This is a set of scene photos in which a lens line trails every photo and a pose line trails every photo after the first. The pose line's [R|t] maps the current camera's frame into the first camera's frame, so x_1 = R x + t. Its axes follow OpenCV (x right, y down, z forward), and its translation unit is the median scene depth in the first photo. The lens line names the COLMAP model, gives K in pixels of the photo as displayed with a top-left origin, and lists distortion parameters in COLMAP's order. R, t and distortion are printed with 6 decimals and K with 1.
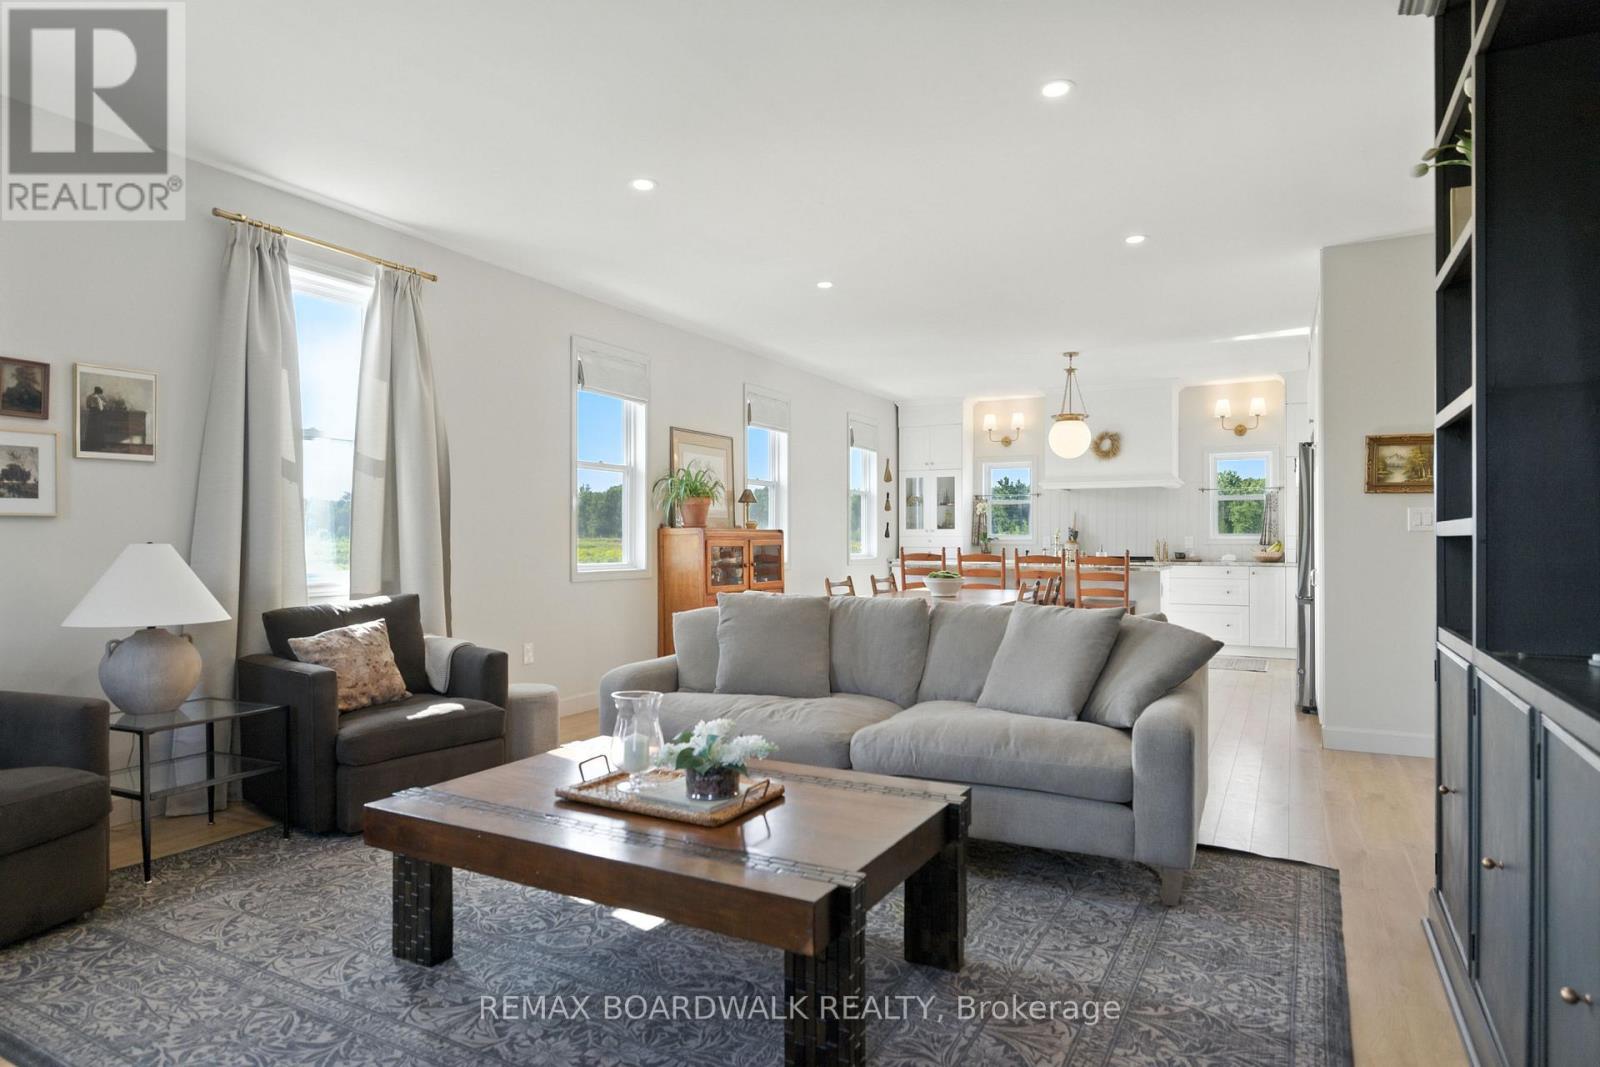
lens RADIAL K [[889.6, 0, 799.7], [0, 889.6, 530.4], [0, 0, 1]] dist [0.000118, 0.000863]
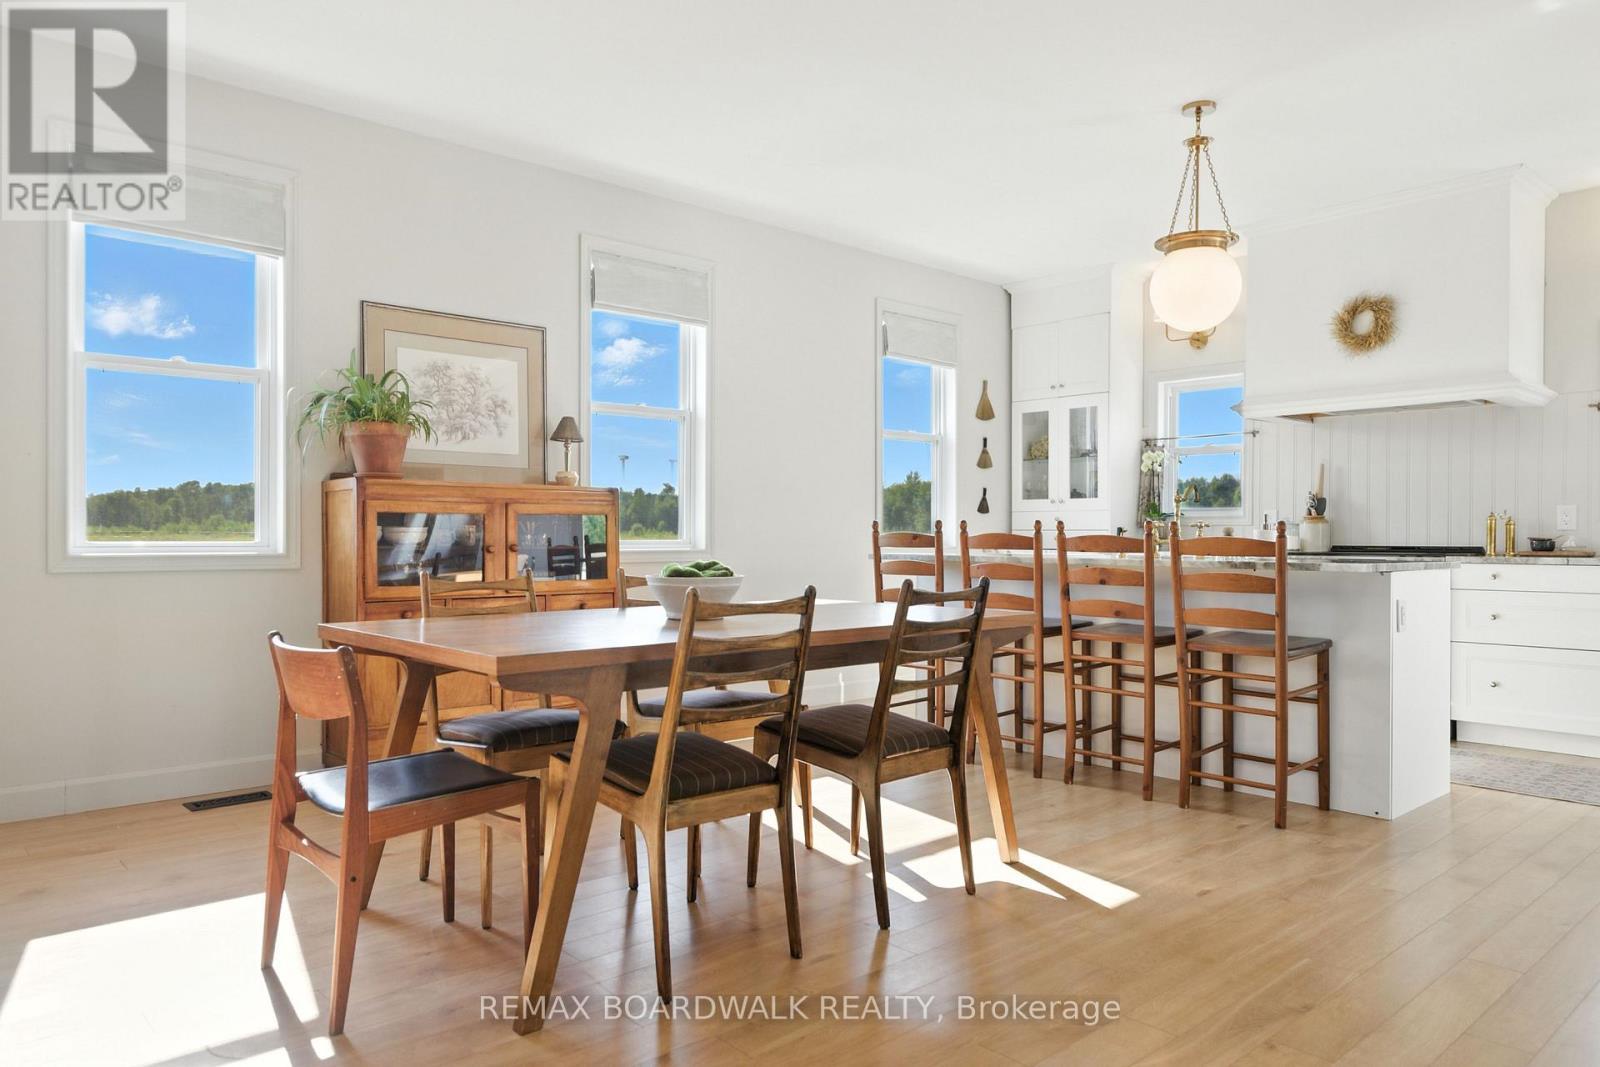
lens RADIAL K [[1036.8, 0, 798.9], [0, 1036.8, 542.8], [0, 0, 1]] dist [-0.003371, -0.000260]
pose [[0.942609, 0.005172, -0.333858, 0.240838], [0.000626, 0.999851, 0.017258, 0.017989], [0.333897, -0.016477, 0.942466, 0.342641]]
